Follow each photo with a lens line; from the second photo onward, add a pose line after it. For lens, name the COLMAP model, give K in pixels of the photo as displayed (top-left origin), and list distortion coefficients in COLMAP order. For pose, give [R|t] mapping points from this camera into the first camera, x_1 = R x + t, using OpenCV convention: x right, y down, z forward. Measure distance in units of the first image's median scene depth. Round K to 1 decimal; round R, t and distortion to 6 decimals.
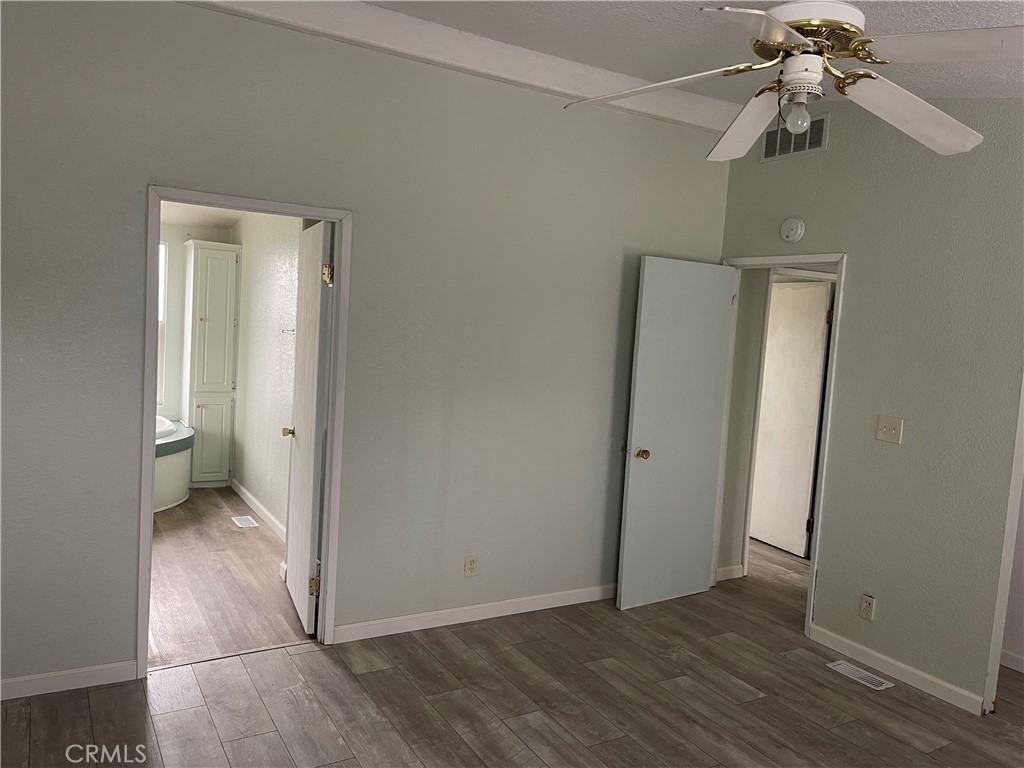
lens RADIAL K [[777.1, 0, 512.0], [0, 777.1, 384.0], [0, 0, 1]] dist [0.109791, -0.167231]
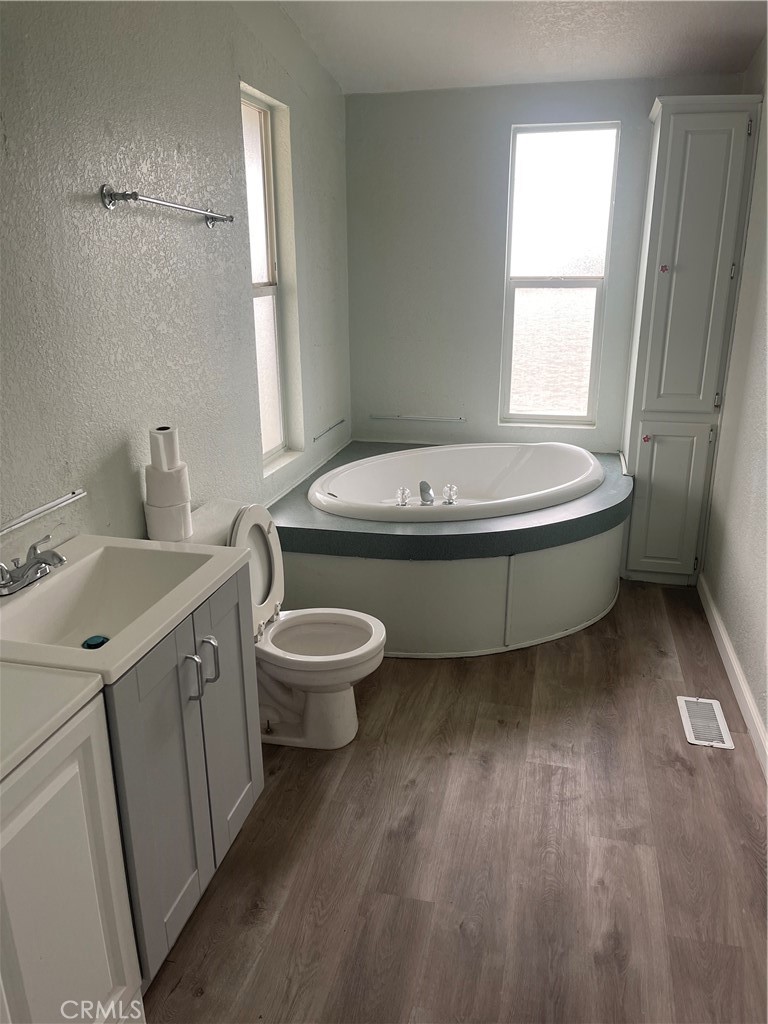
lens RADIAL K [[777.1, 0, 384.0], [0, 777.1, 512.0], [0, 0, 1]] dist [0.109791, -0.167231]
pose [[0.719088, 0.148507, -0.678865, -0.156385], [-0.003888, 0.977743, 0.209771, -0.034727], [0.694908, -0.148204, 0.703661, 0.493193]]
